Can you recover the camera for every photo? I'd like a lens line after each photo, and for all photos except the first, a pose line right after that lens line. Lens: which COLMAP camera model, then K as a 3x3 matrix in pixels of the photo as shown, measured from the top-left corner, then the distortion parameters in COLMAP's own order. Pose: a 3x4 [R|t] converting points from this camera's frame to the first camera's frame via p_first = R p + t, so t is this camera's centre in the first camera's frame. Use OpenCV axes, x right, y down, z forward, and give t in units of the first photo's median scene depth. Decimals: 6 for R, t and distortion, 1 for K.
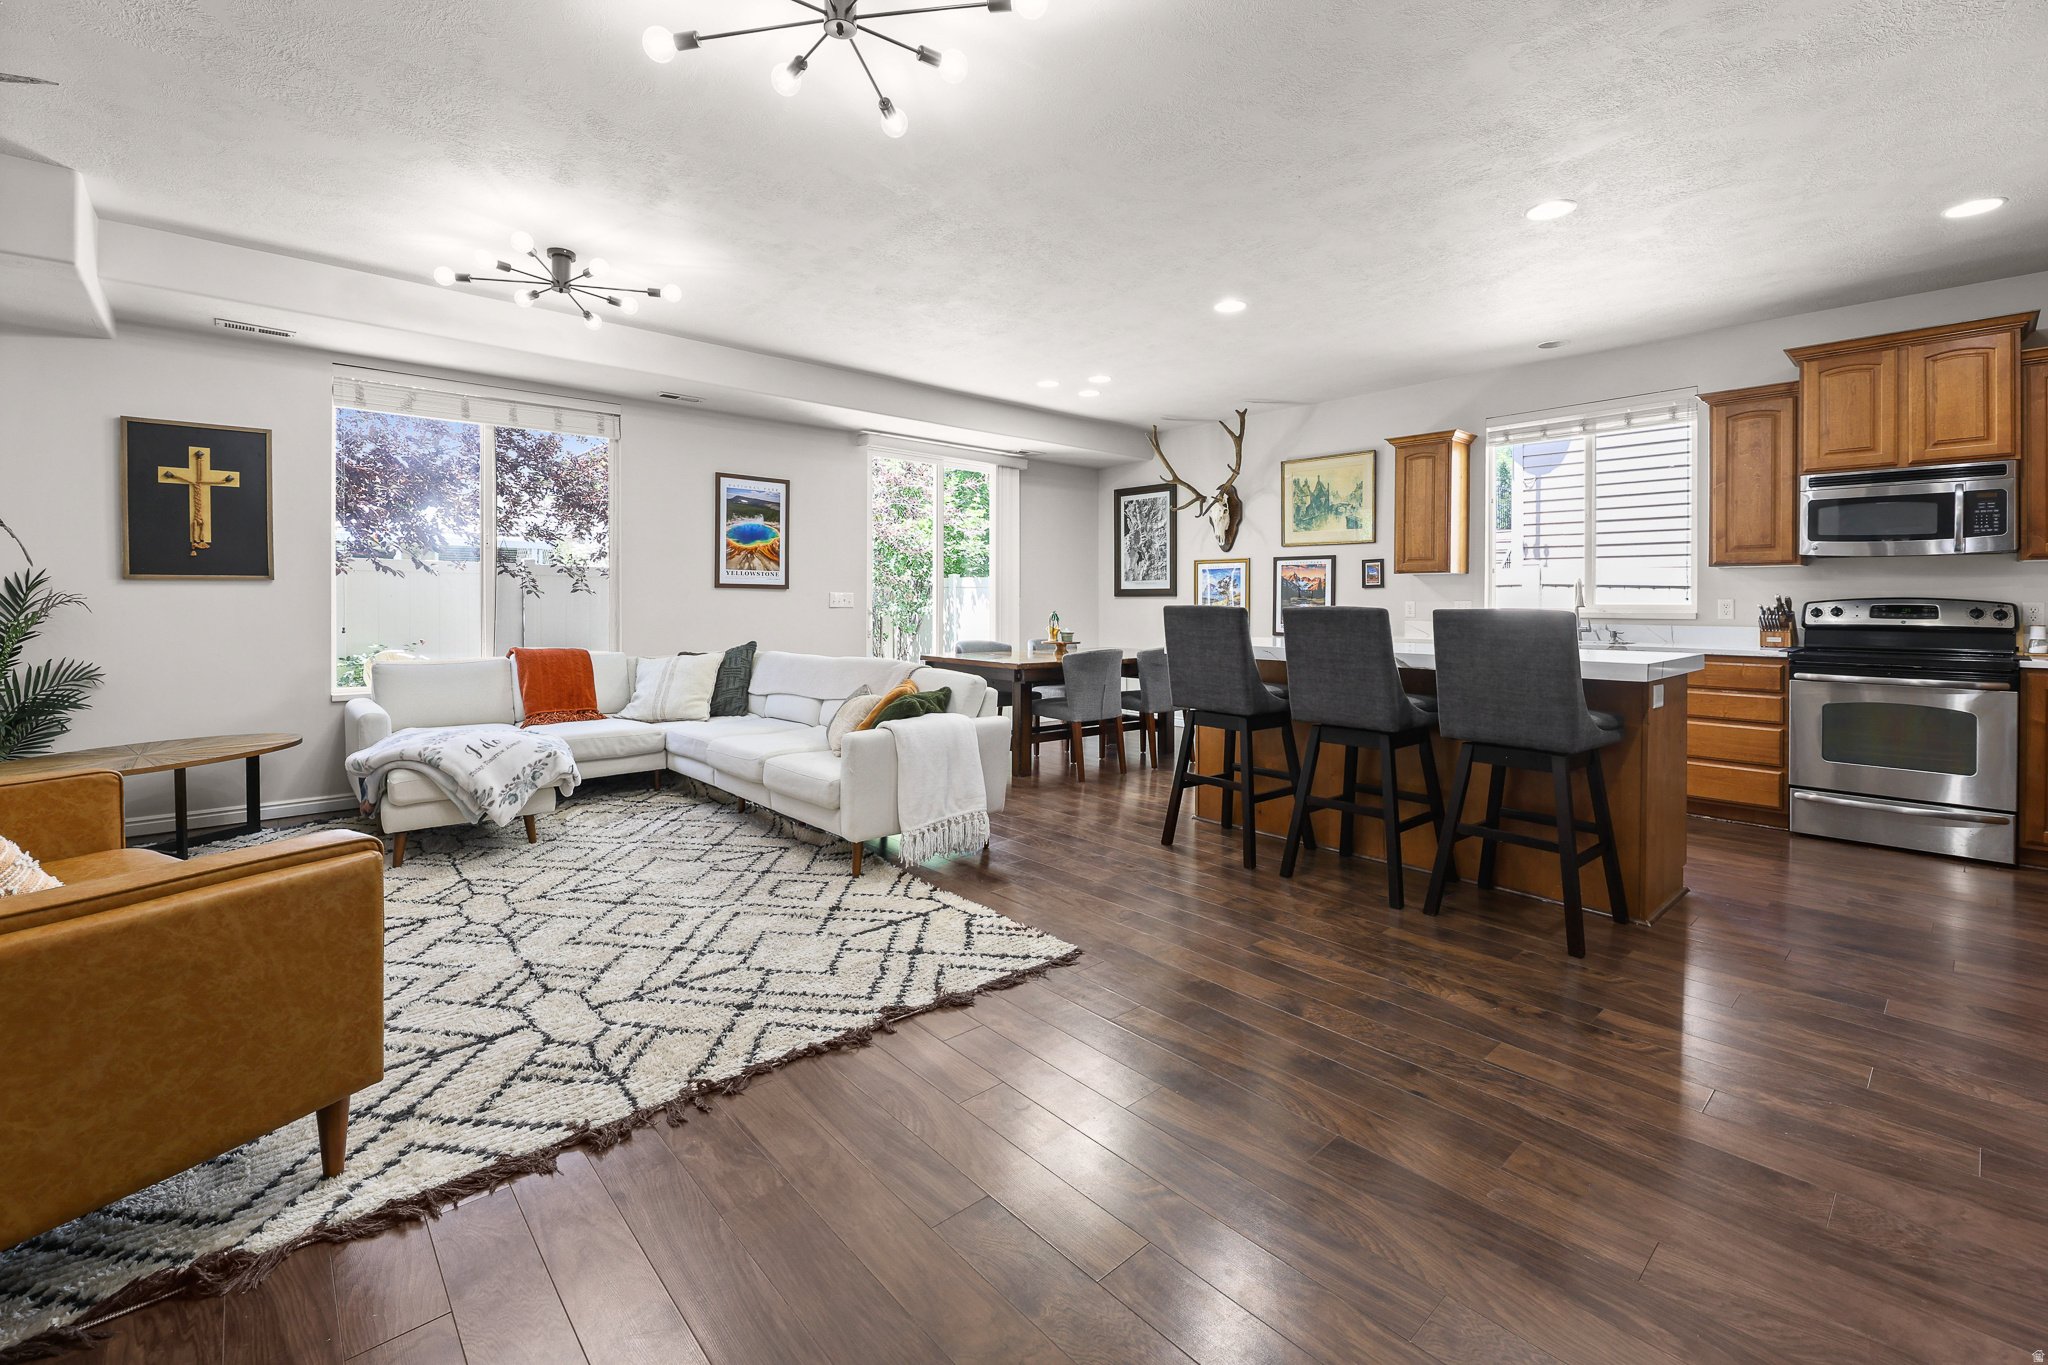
lens RADIAL K [[849.9, 0, 1018.2], [0, 849.9, 600.0], [0, 0, 1]] dist [0.004548, -0.003930]
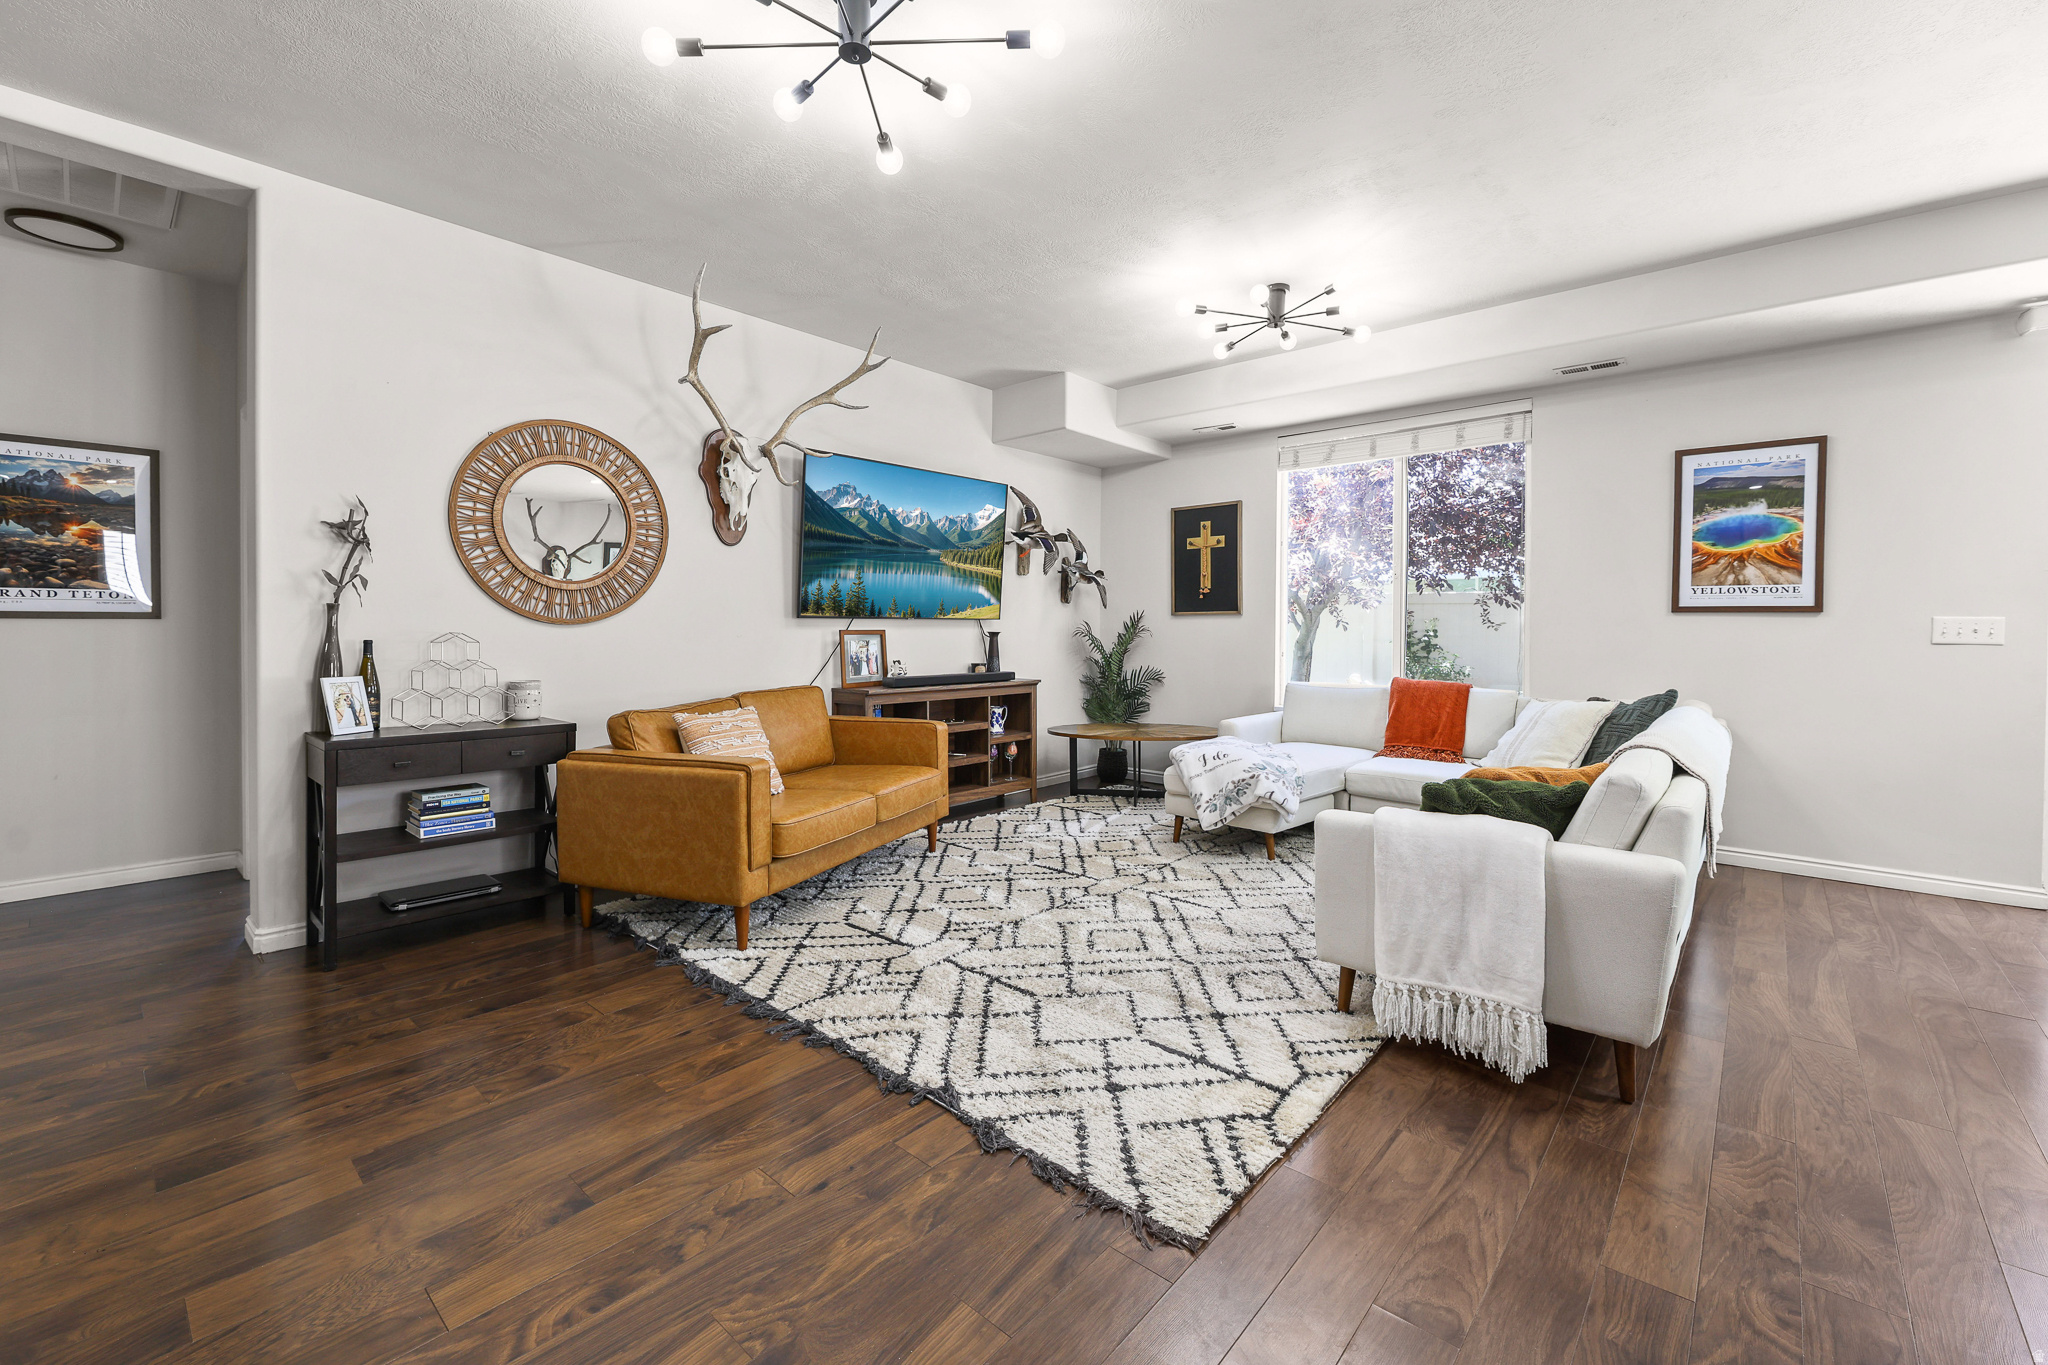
lens RADIAL K [[849.9, 0, 1038.8], [0, 849.9, 638.3], [0, 0, 1]] dist [0.004548, -0.003930]
pose [[0.133033, 0.008348, -0.991076, 0.303833], [-0.003576, 0.999962, 0.007943, 0.003351], [0.991105, 0.002488, 0.133058, 0.407448]]
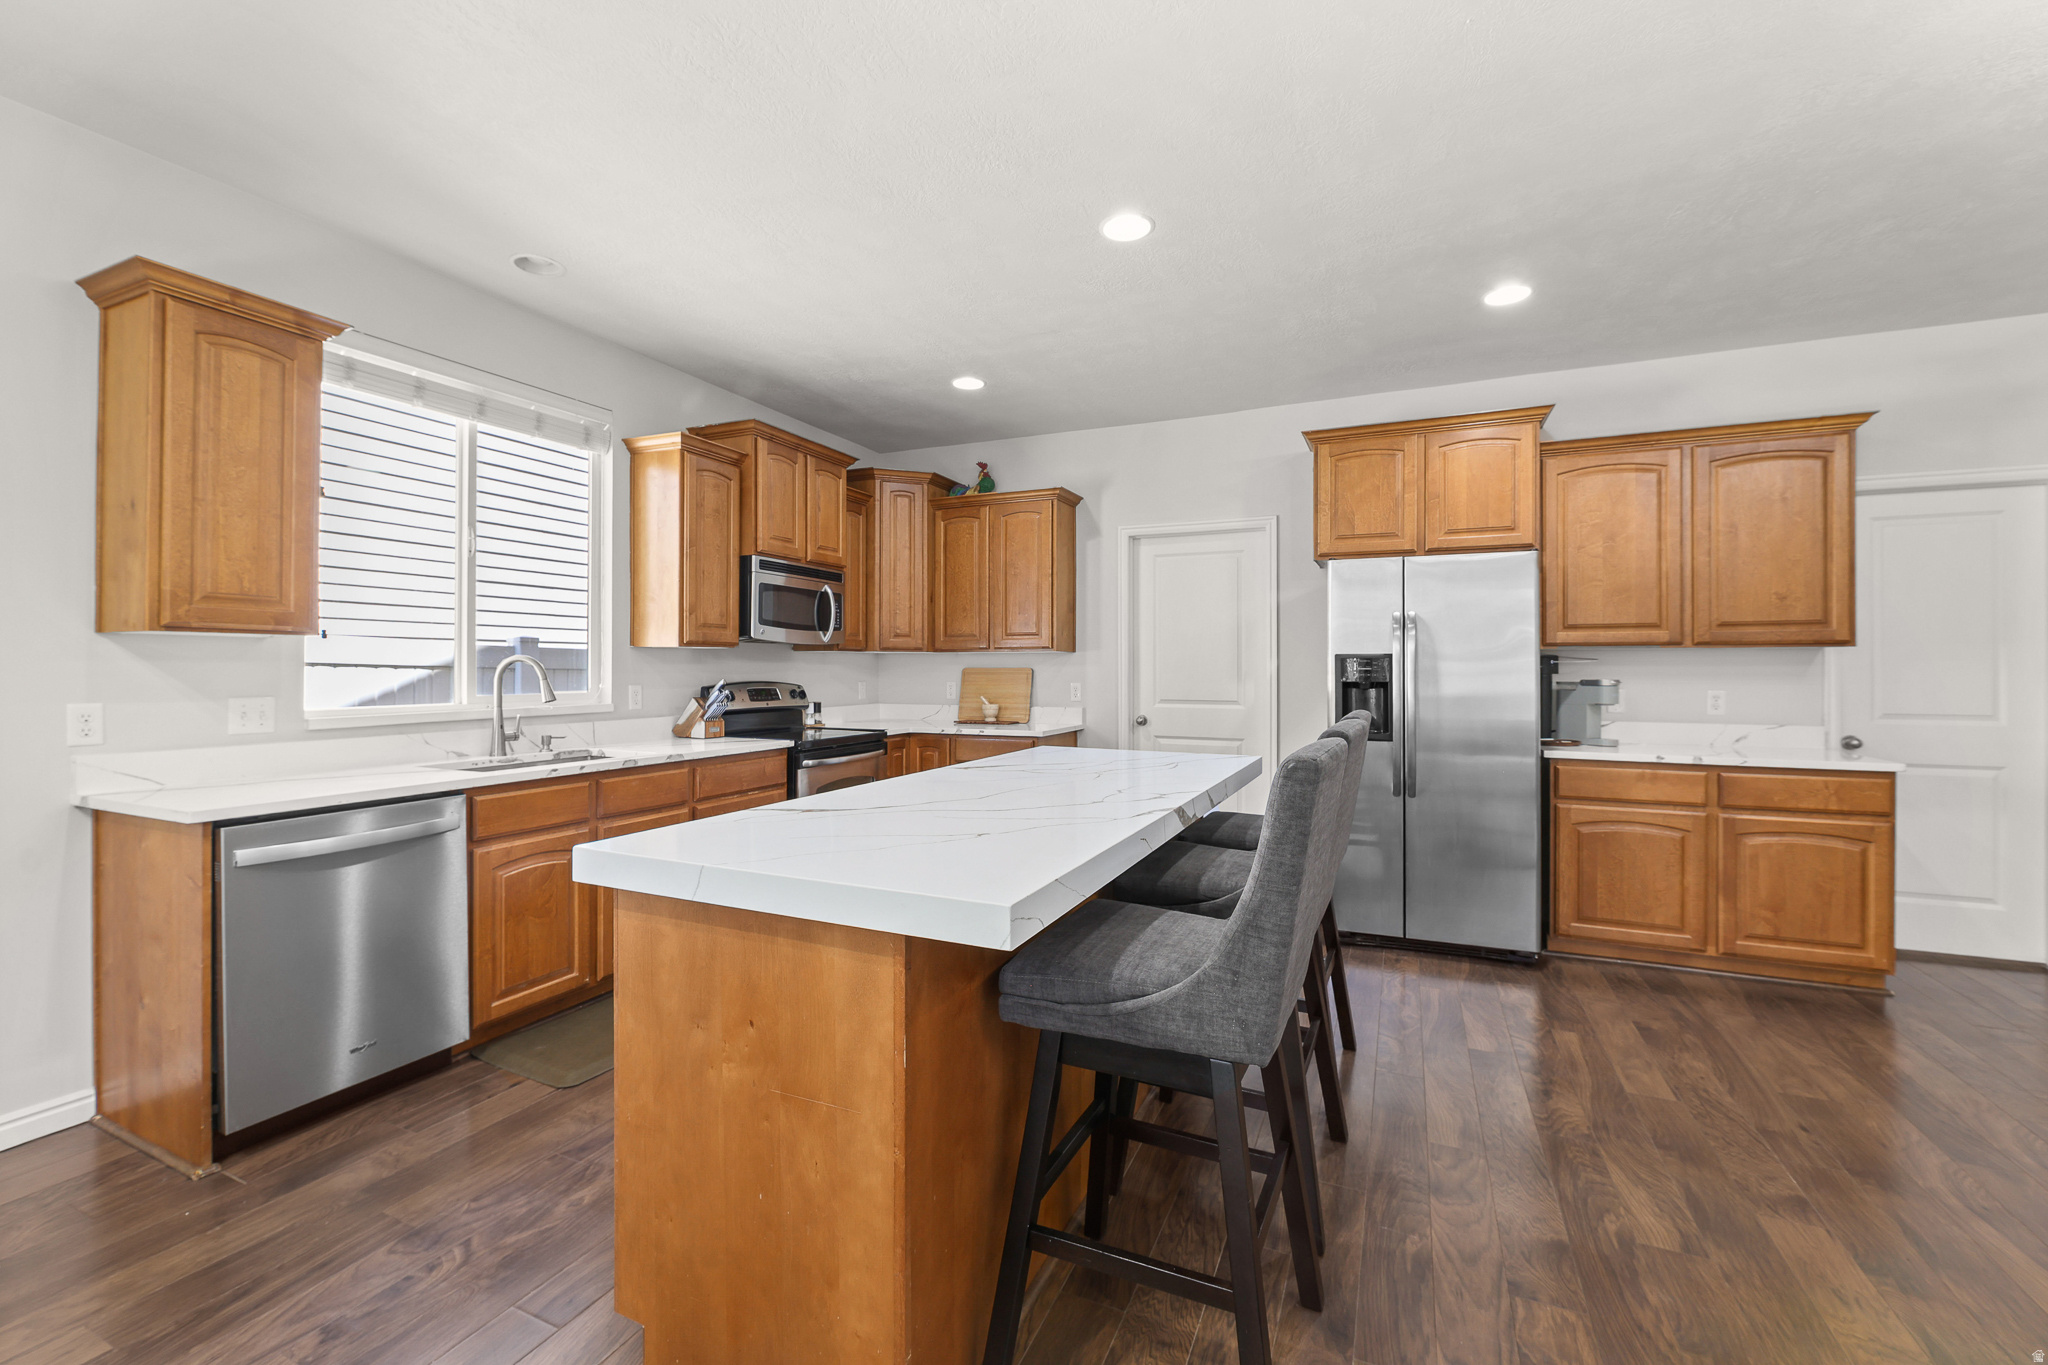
lens RADIAL K [[849.9, 0, 1034.3], [0, 849.9, 659.1], [0, 0, 1]] dist [0.004548, -0.003930]
pose [[-0.411131, 0.005179, 0.911561, -0.056650], [-0.003117, 0.999970, -0.007087, -0.019022], [-0.911571, -0.005755, -0.411103, 0.874960]]
